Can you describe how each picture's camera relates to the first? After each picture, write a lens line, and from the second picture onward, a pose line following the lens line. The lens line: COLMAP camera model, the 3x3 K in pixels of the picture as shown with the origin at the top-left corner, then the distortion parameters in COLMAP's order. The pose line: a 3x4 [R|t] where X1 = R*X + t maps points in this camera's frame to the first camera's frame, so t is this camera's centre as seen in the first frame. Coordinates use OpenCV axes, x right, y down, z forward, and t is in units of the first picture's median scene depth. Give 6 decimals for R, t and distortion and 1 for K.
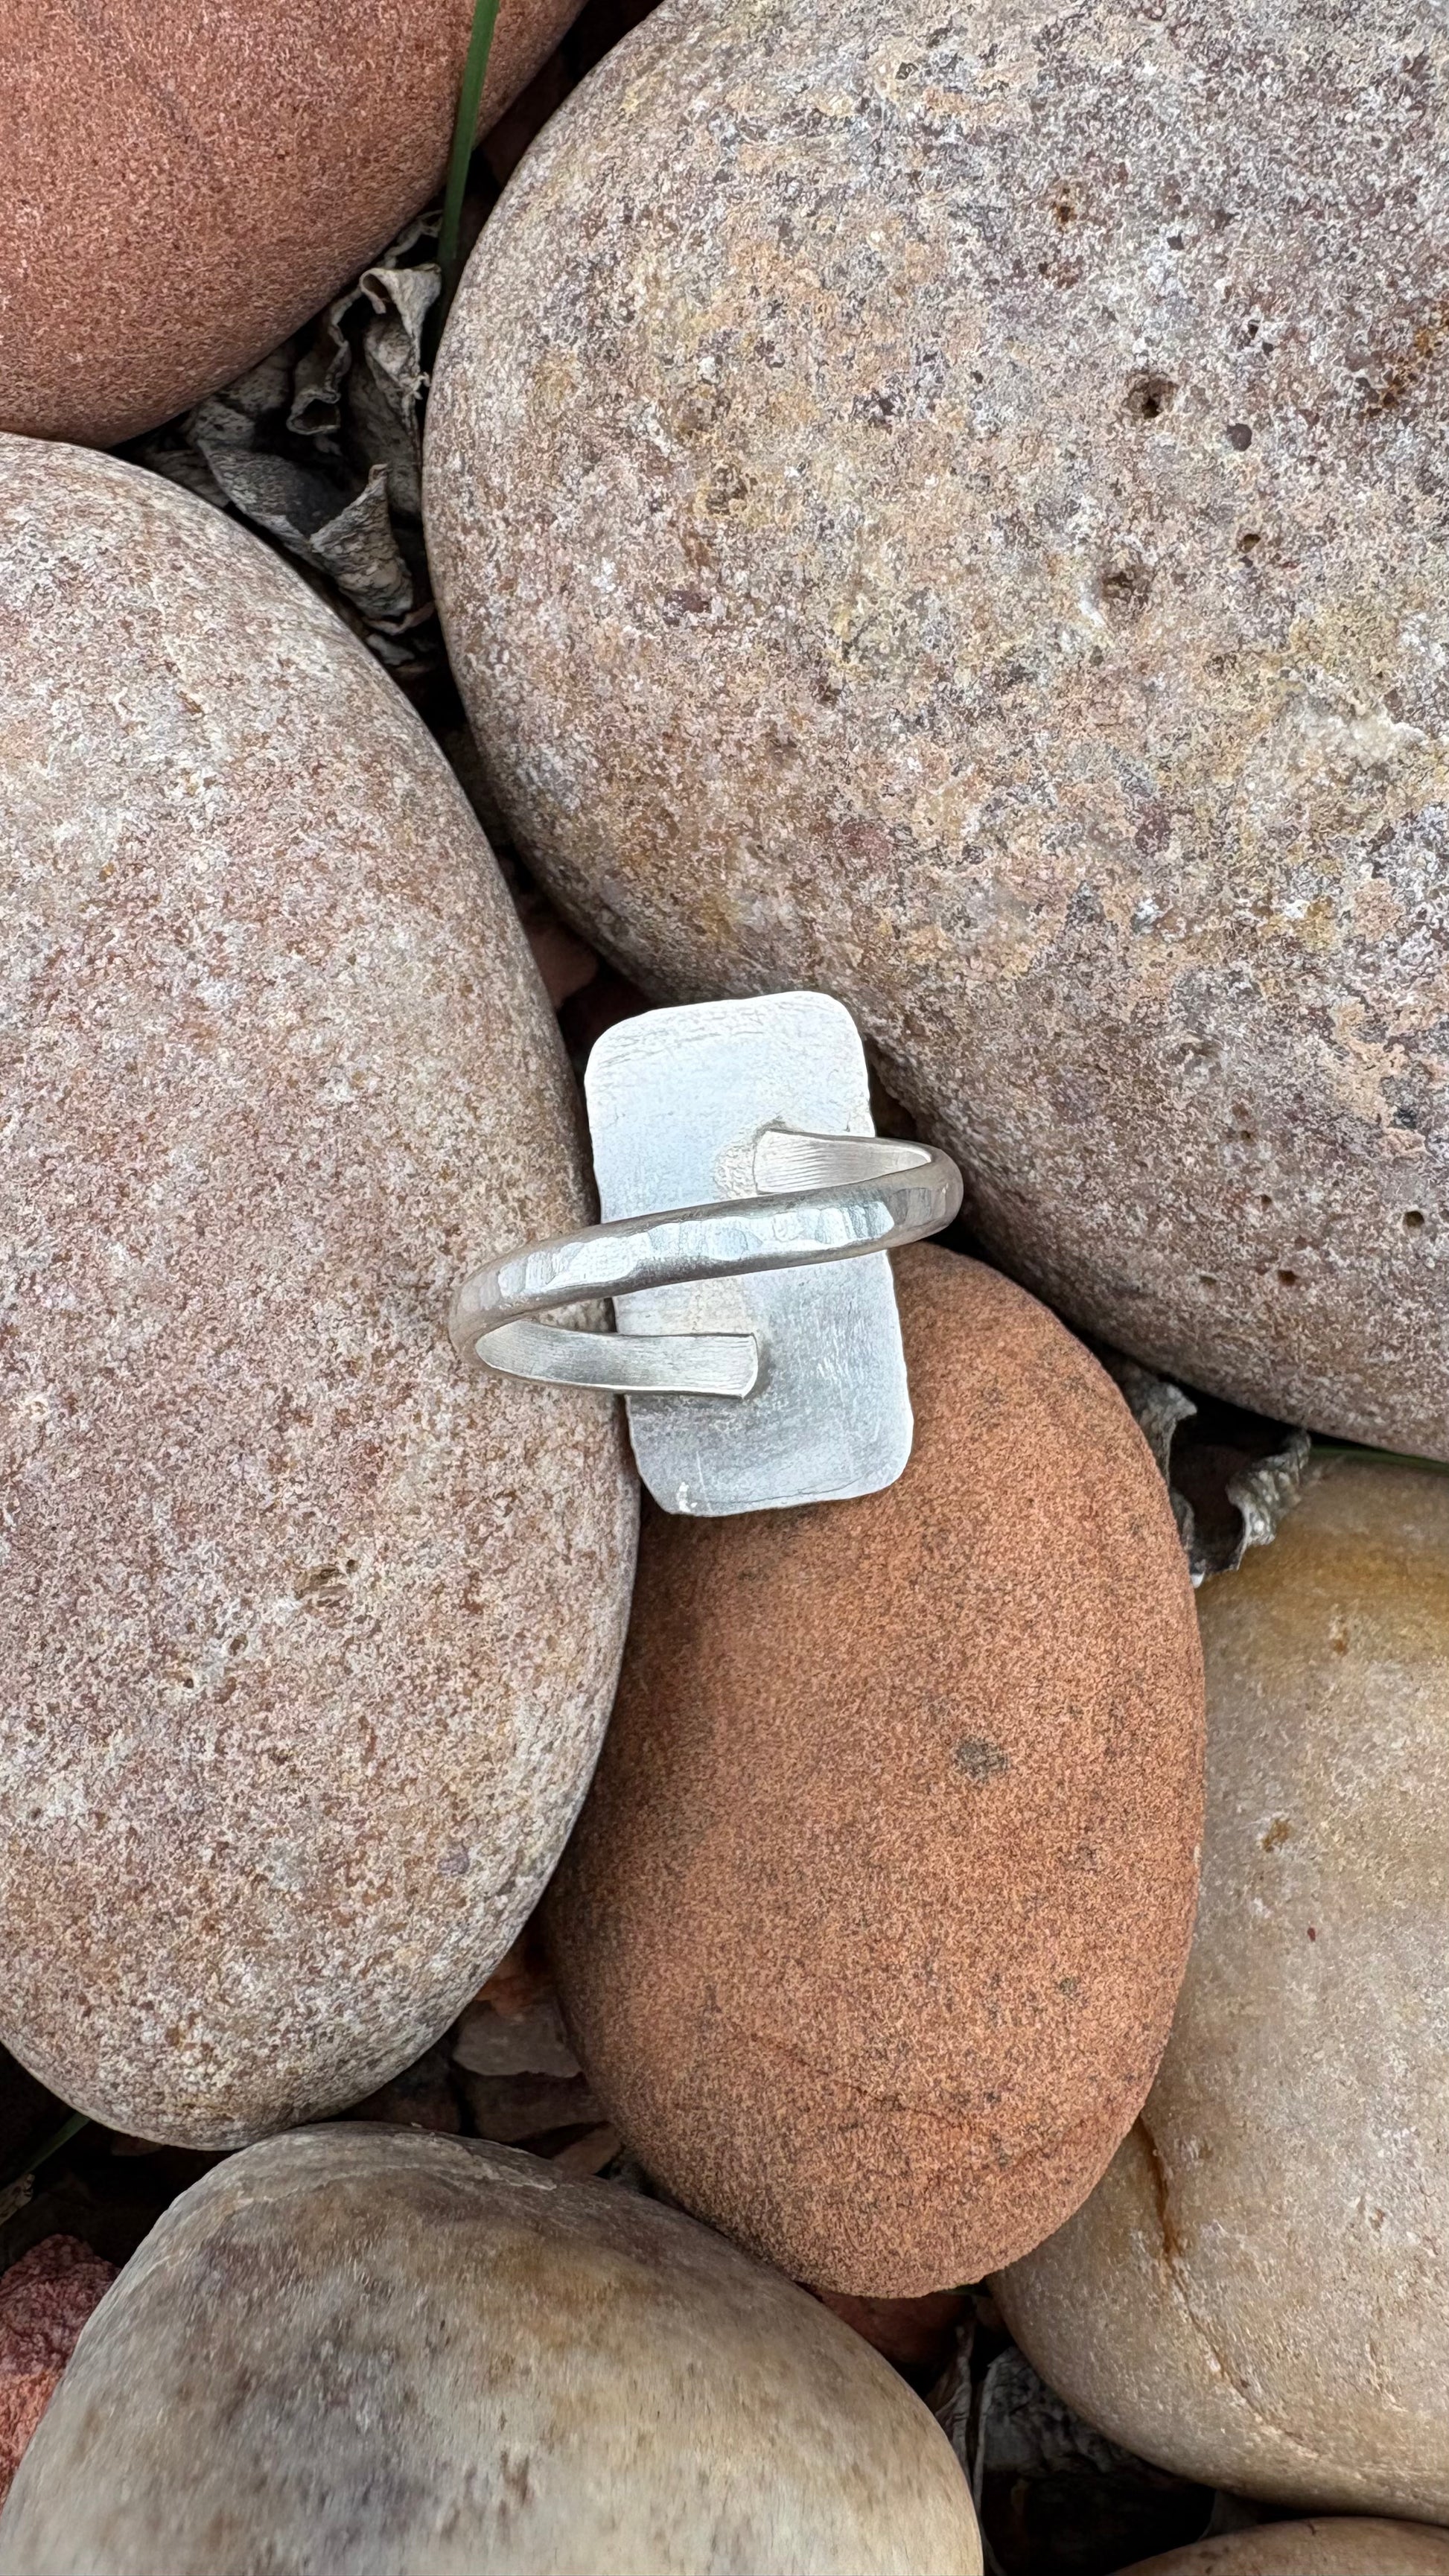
lens RADIAL K [[1994.7, 0, 723.8], [0, 1994.7, 1117.6], [0, 0, 1]] dist [-0.000844, 0.005563]
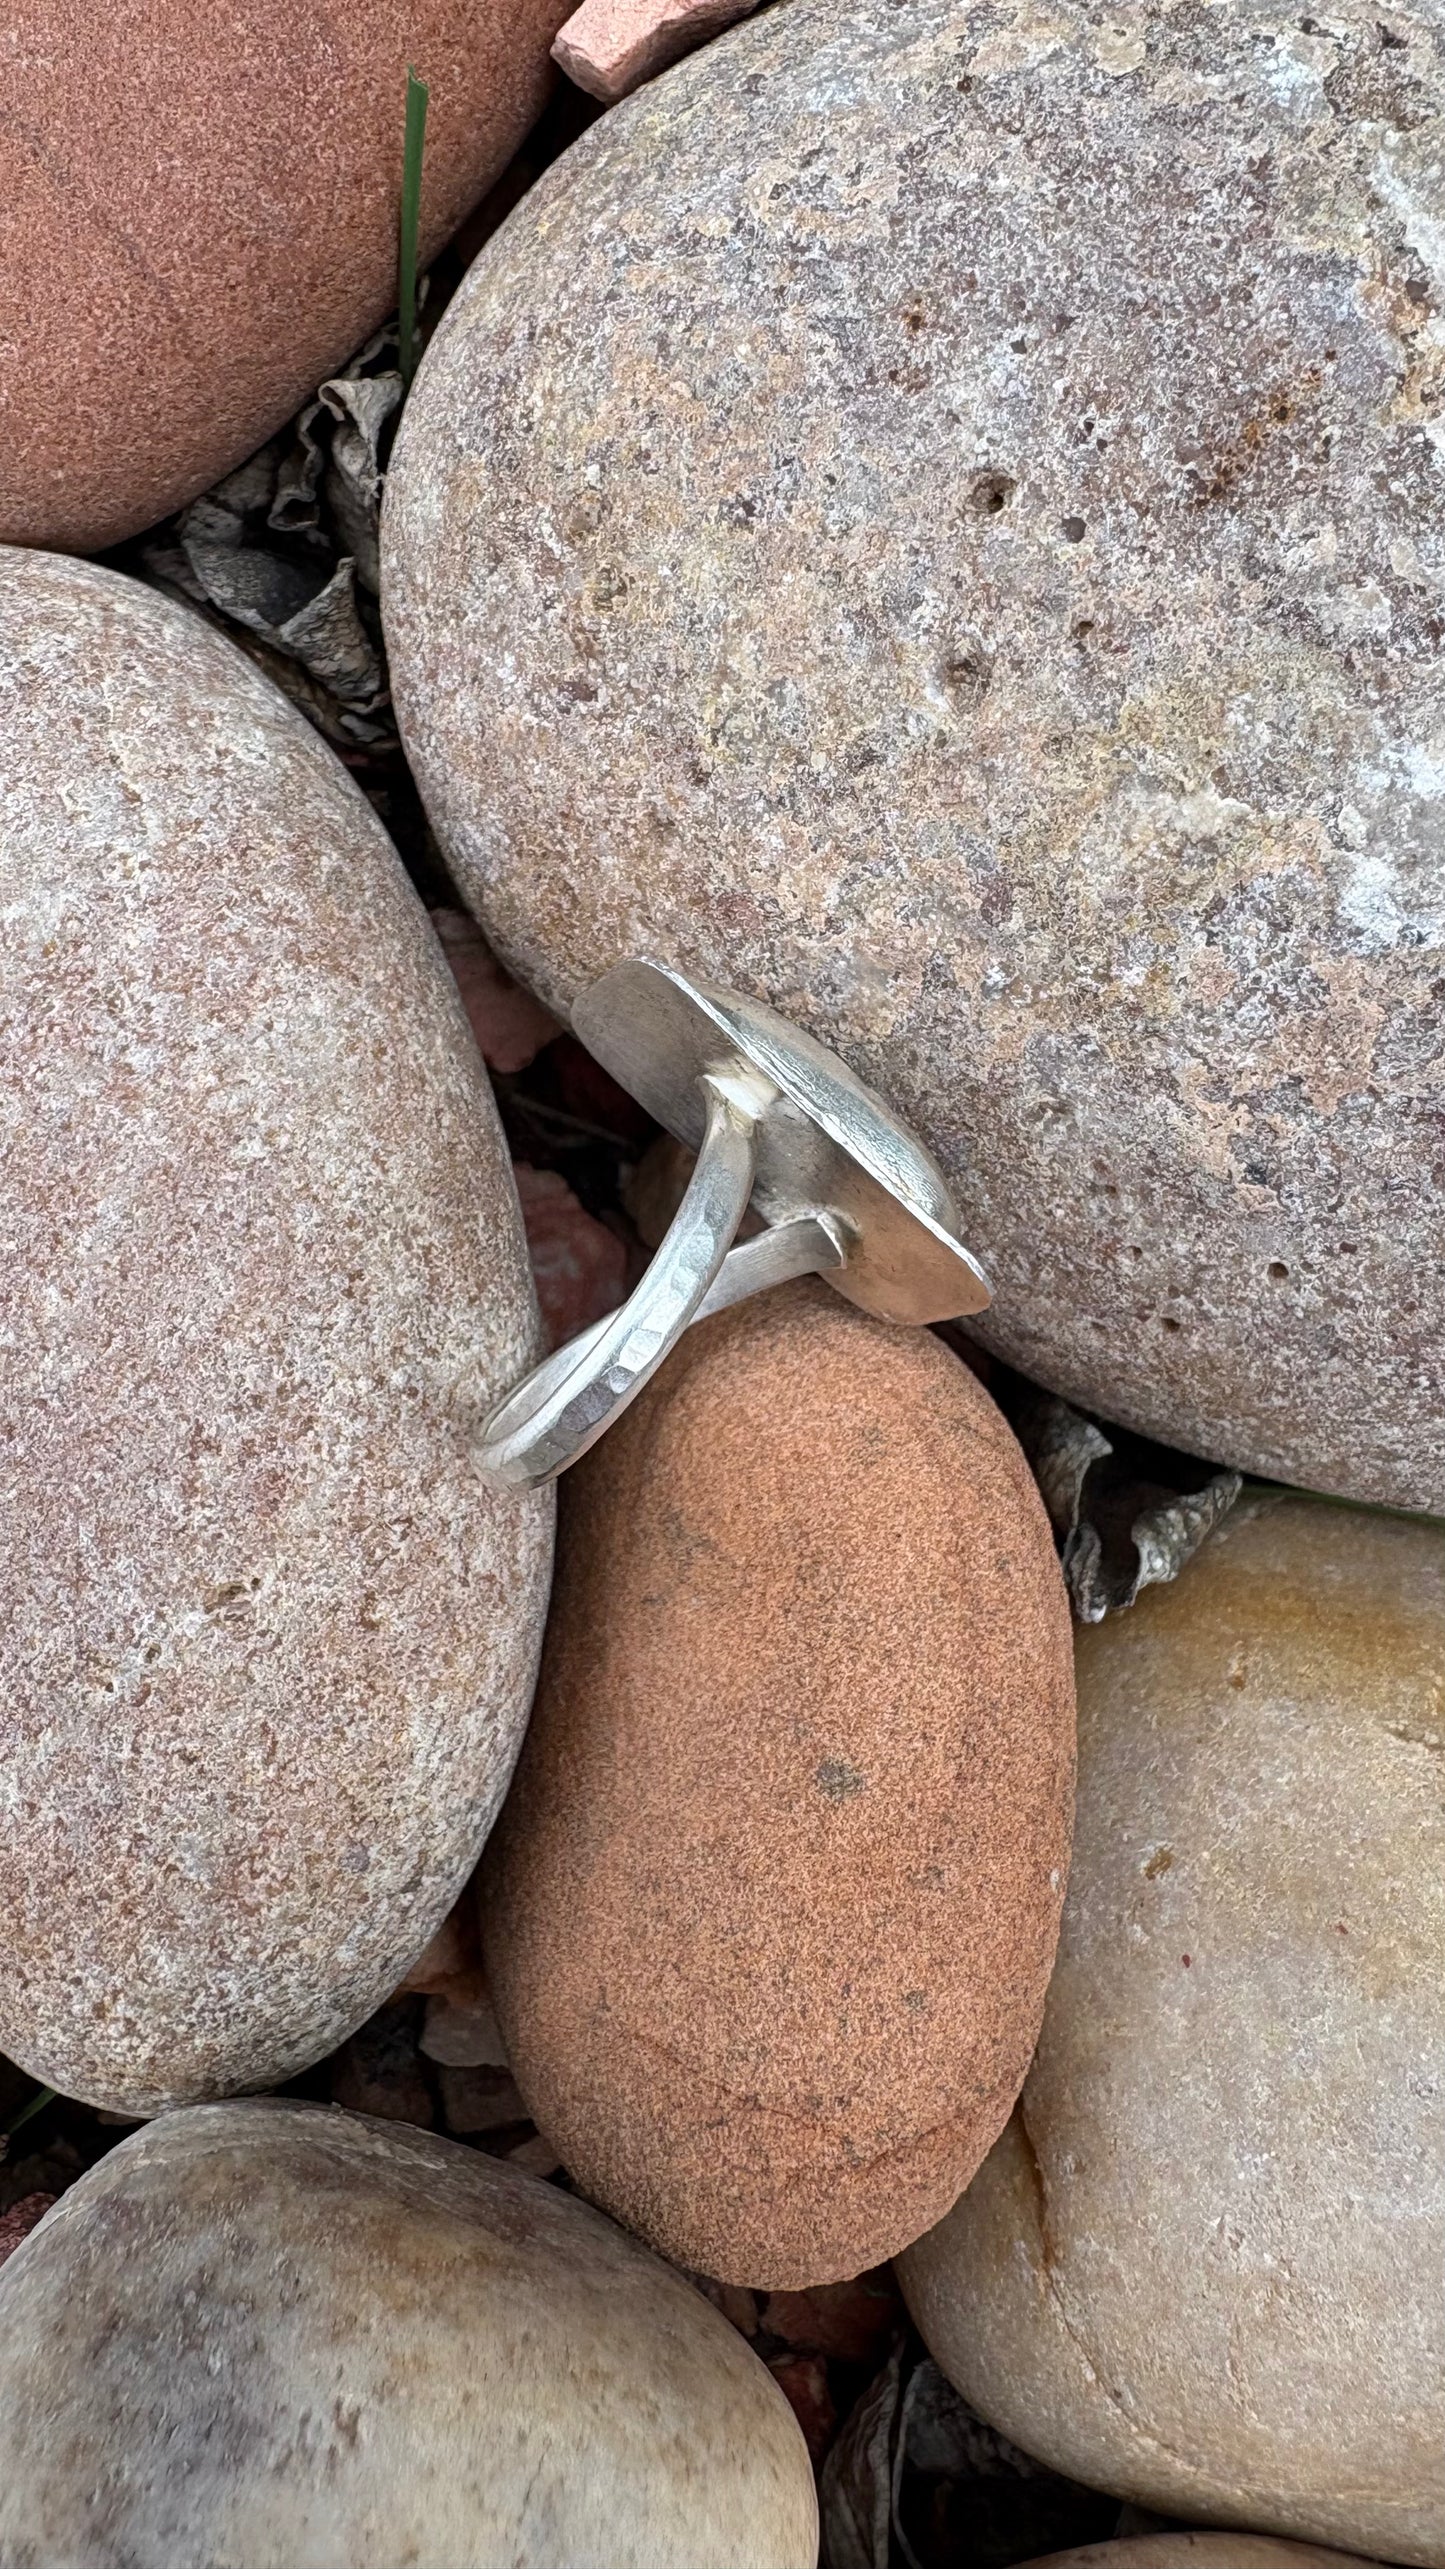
lens RADIAL K [[1989.1, 0, 721.8], [0, 1989.1, 1114.6], [0, 0, 1]] dist [-0.000844, 0.005563]
pose [[0.995280, -0.000354, -0.097039, 0.168463], [-0.000618, 0.999950, -0.009986, -0.020622], [0.097038, 0.009998, 0.995230, -0.058922]]
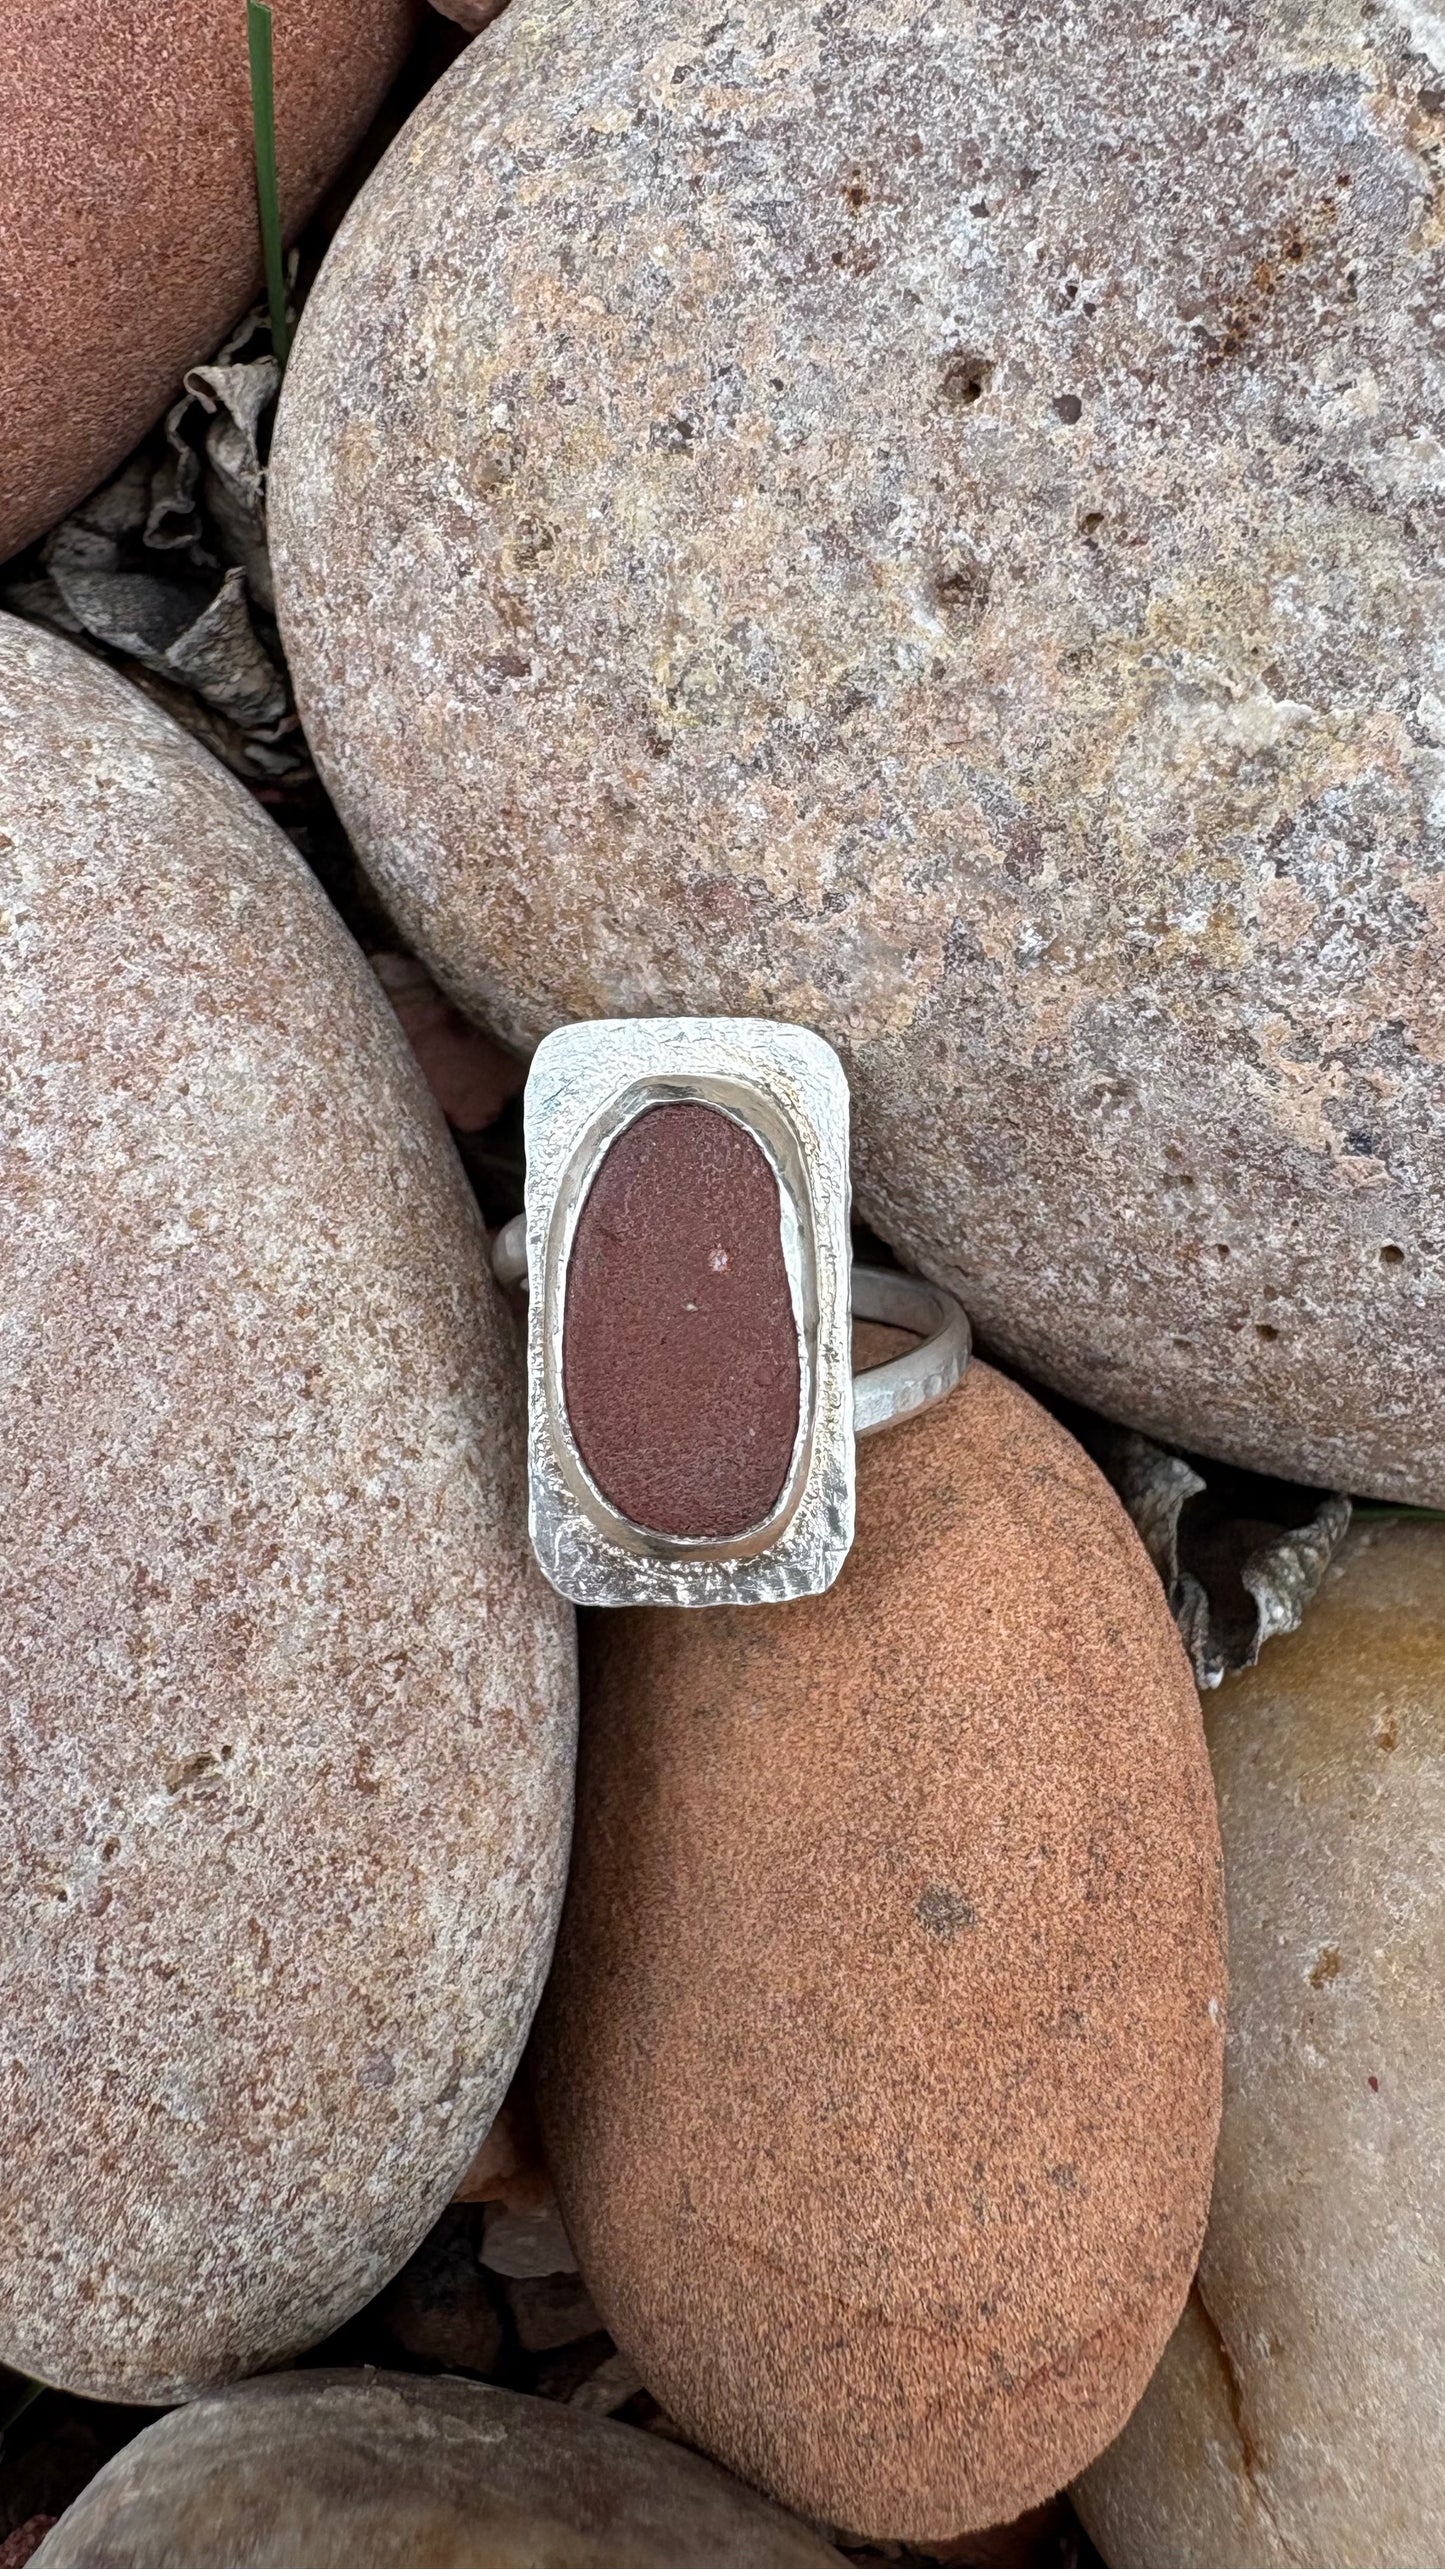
lens RADIAL K [[1989.1, 0, 721.8], [0, 1989.1, 1114.6], [0, 0, 1]] dist [-0.000844, 0.005563]
pose [[0.991128, -0.104244, -0.082453, 0.139179], [0.100715, 0.993857, -0.045867, -0.000164], [0.086728, 0.037156, 0.995539, 0.102284]]
